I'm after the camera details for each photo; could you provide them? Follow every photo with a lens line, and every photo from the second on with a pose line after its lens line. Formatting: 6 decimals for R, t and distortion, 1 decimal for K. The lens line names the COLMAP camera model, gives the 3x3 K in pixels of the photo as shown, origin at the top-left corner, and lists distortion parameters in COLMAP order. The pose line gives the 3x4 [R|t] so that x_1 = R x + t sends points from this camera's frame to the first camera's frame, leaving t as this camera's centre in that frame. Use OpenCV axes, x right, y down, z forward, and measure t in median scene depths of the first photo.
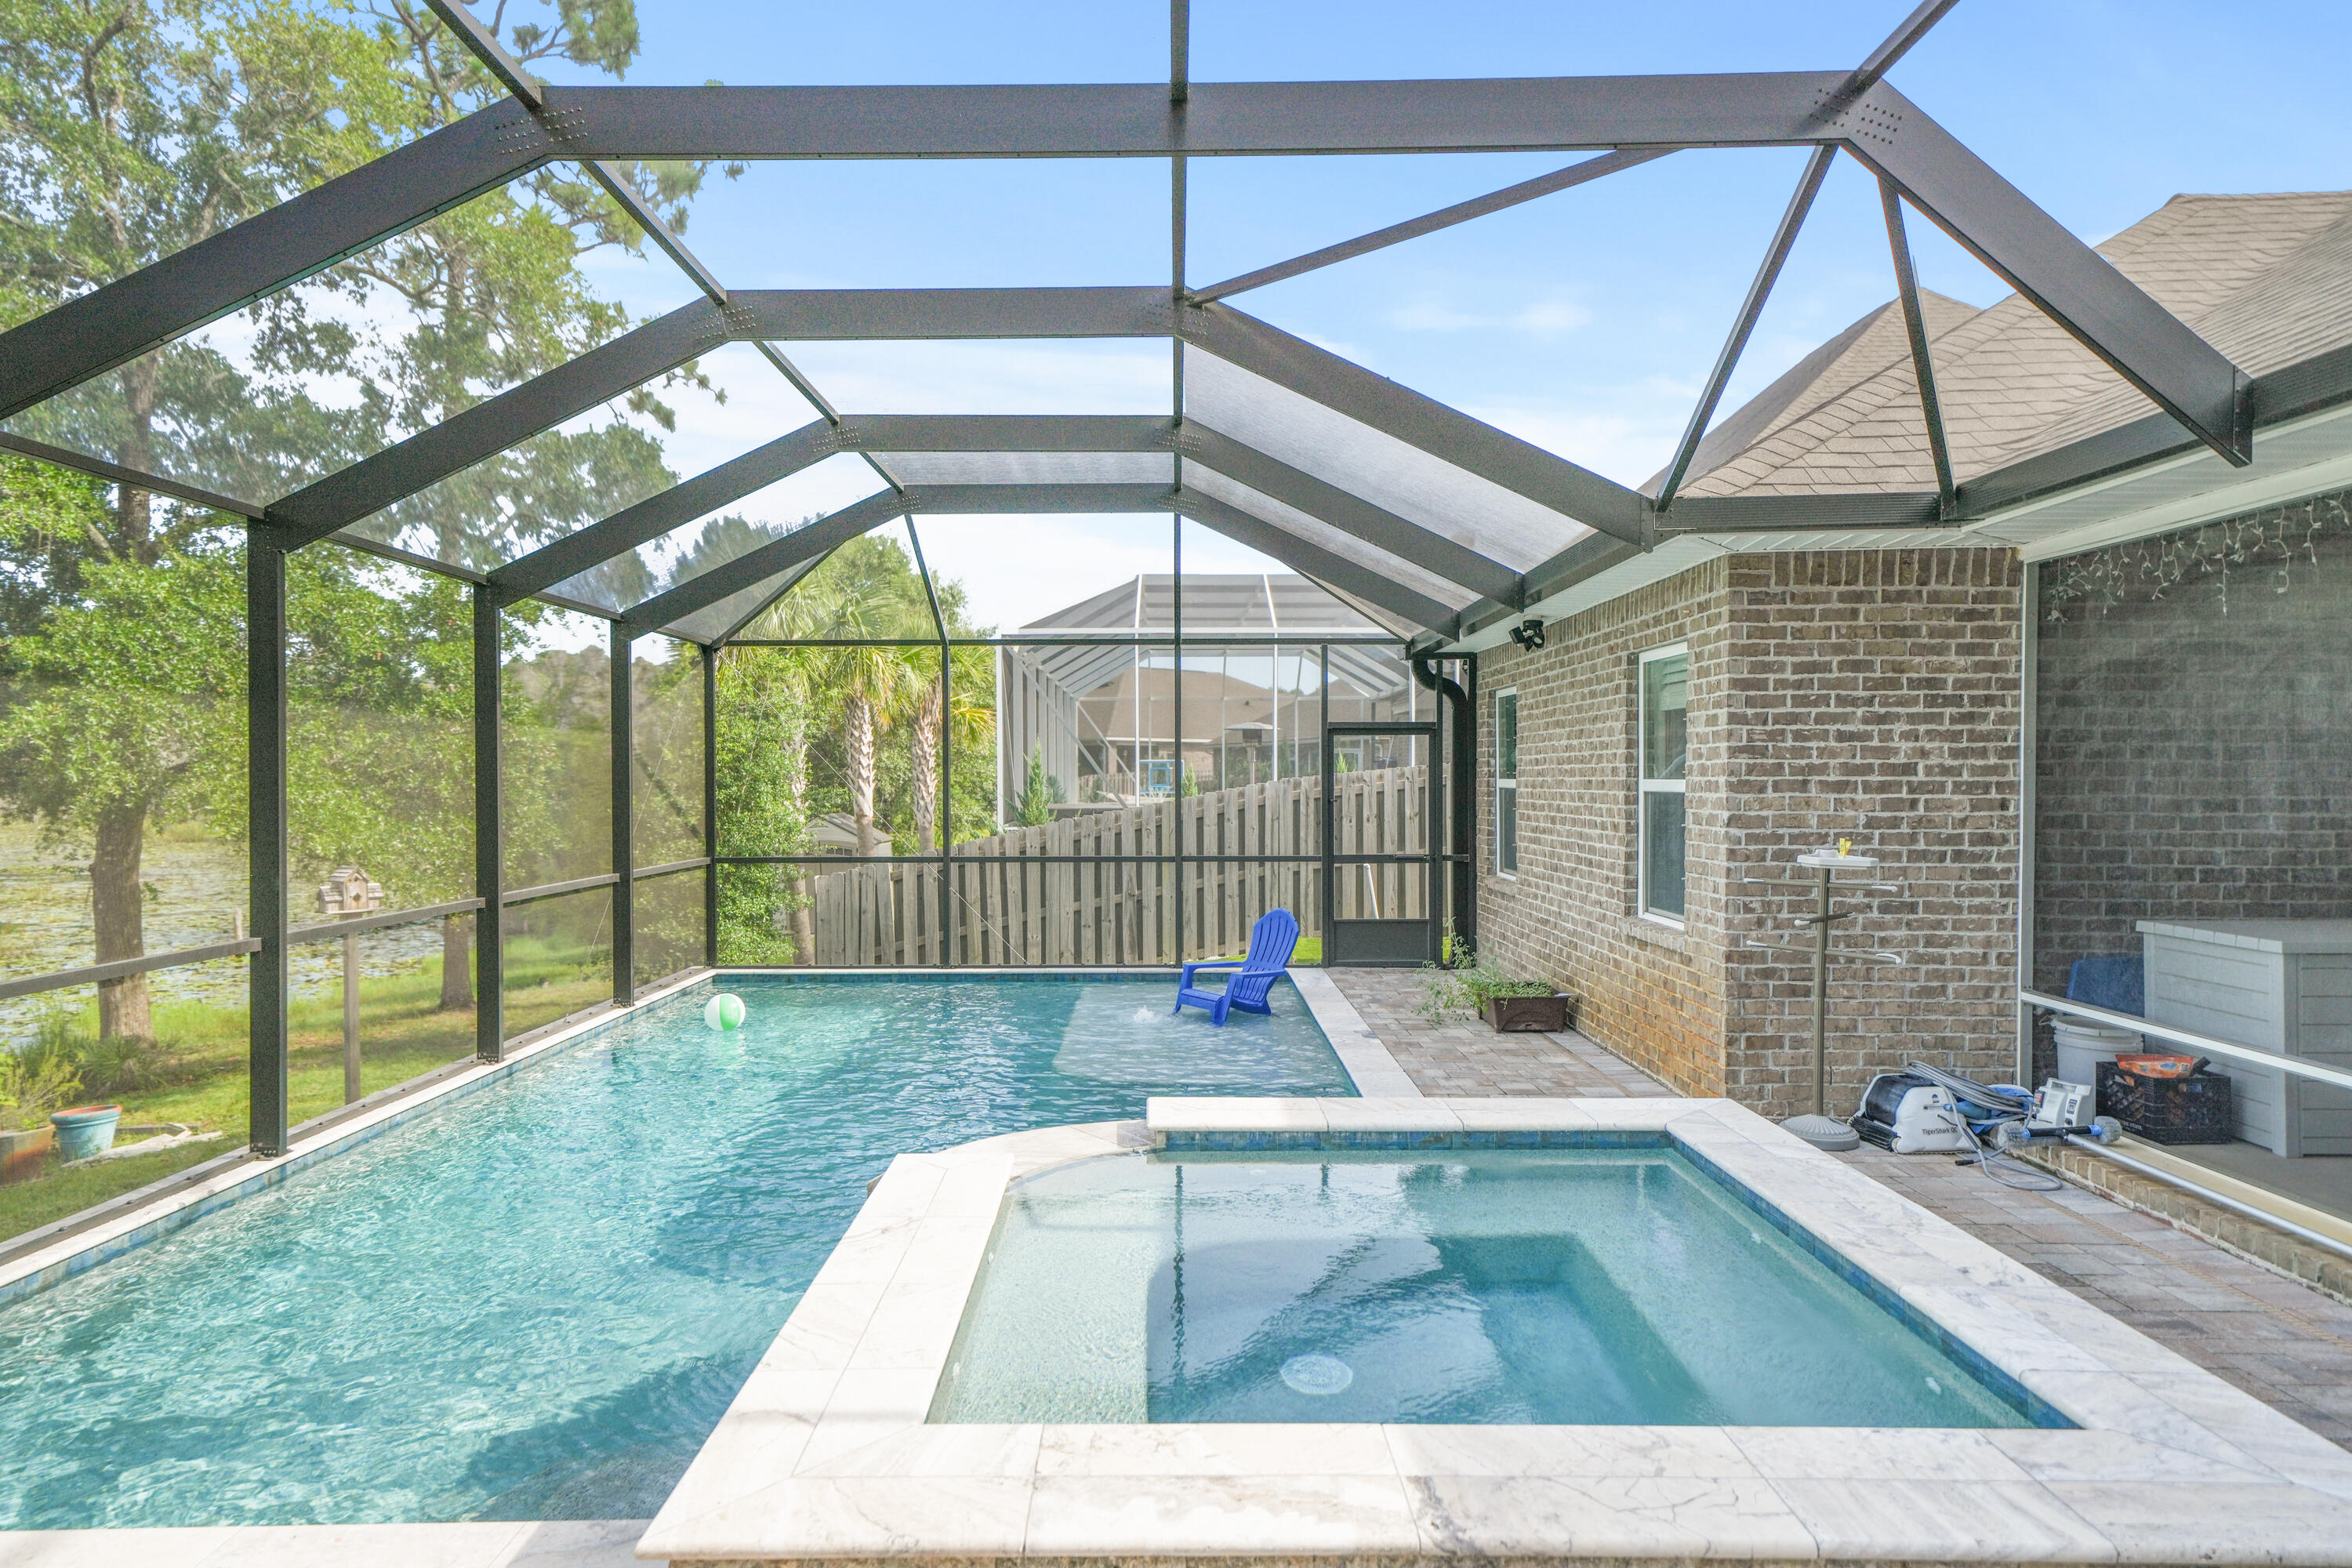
lens RADIAL K [[1363.8, 0, 1170.9], [0, 1363.8, 791.7], [0, 0, 1]] dist [0.024932, 0.002828]
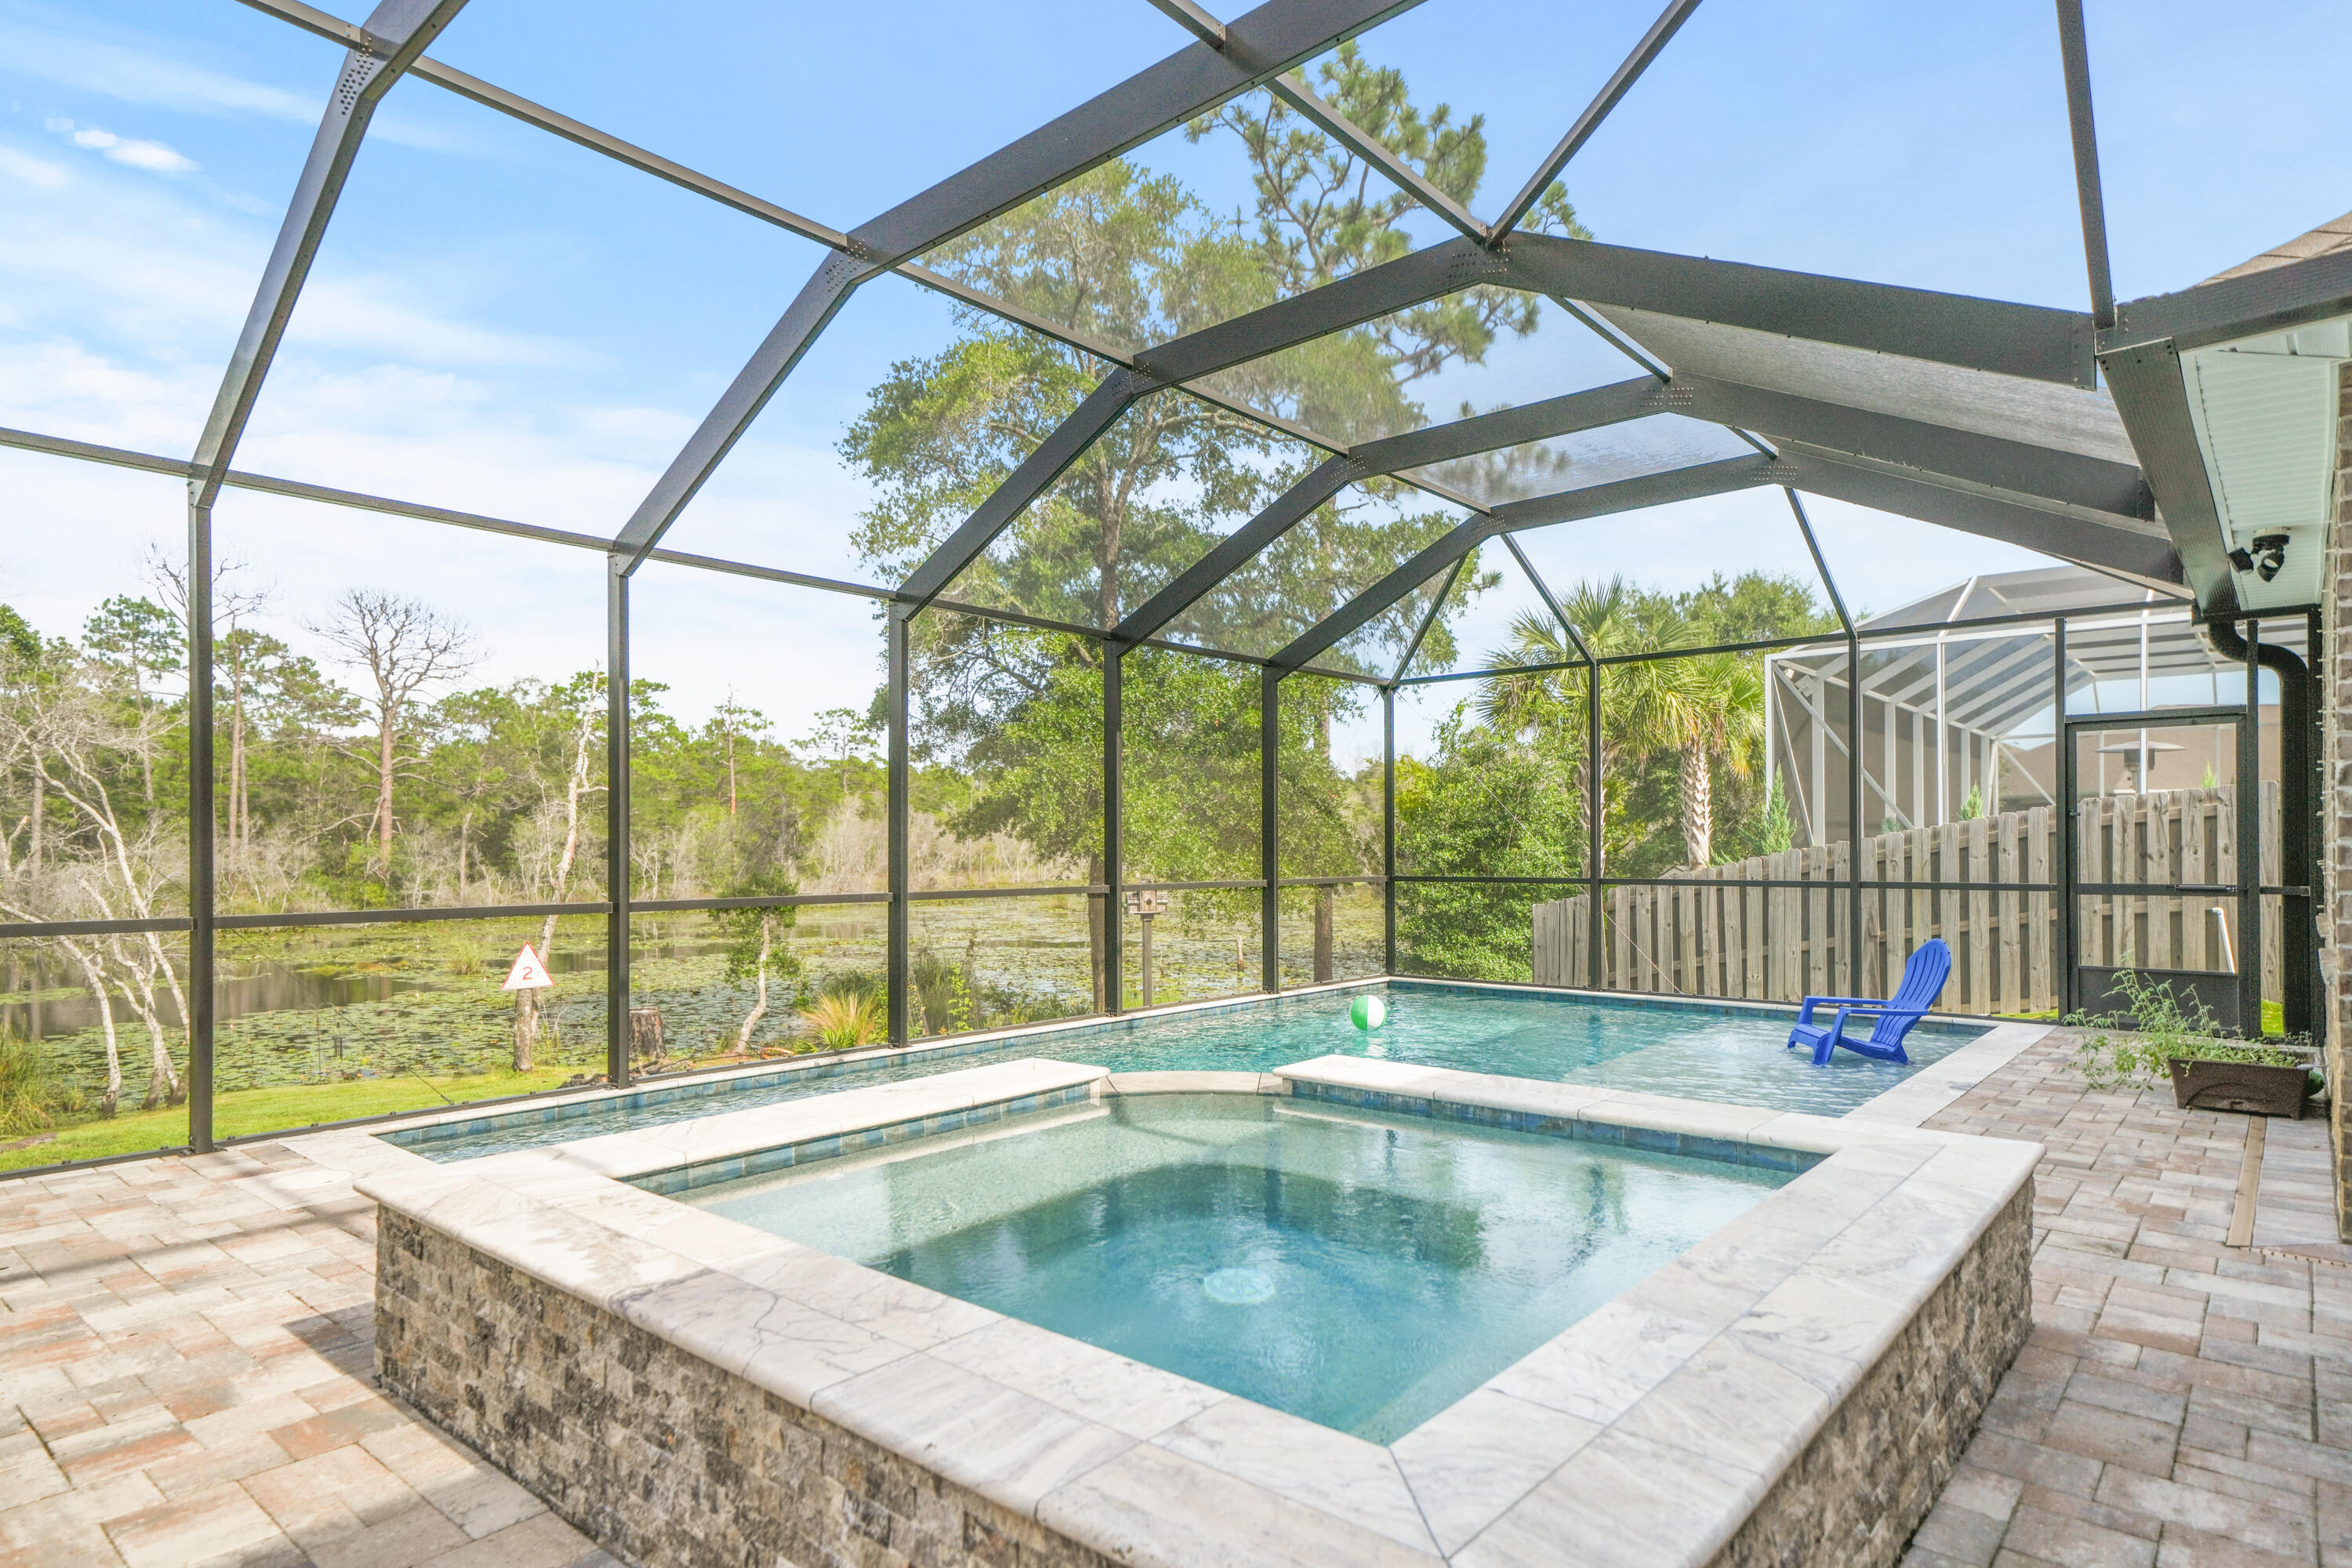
lens RADIAL K [[1278.8, 0, 1164.8], [0, 1278.8, 847.8], [0, 0, 1]] dist [0.019928, 0.003624]
pose [[0.756781, -0.001164, -0.653668, 0.209889], [-0.005016, 0.999959, -0.007588, 0.034262], [0.653650, 0.009021, 0.756744, 0.090960]]
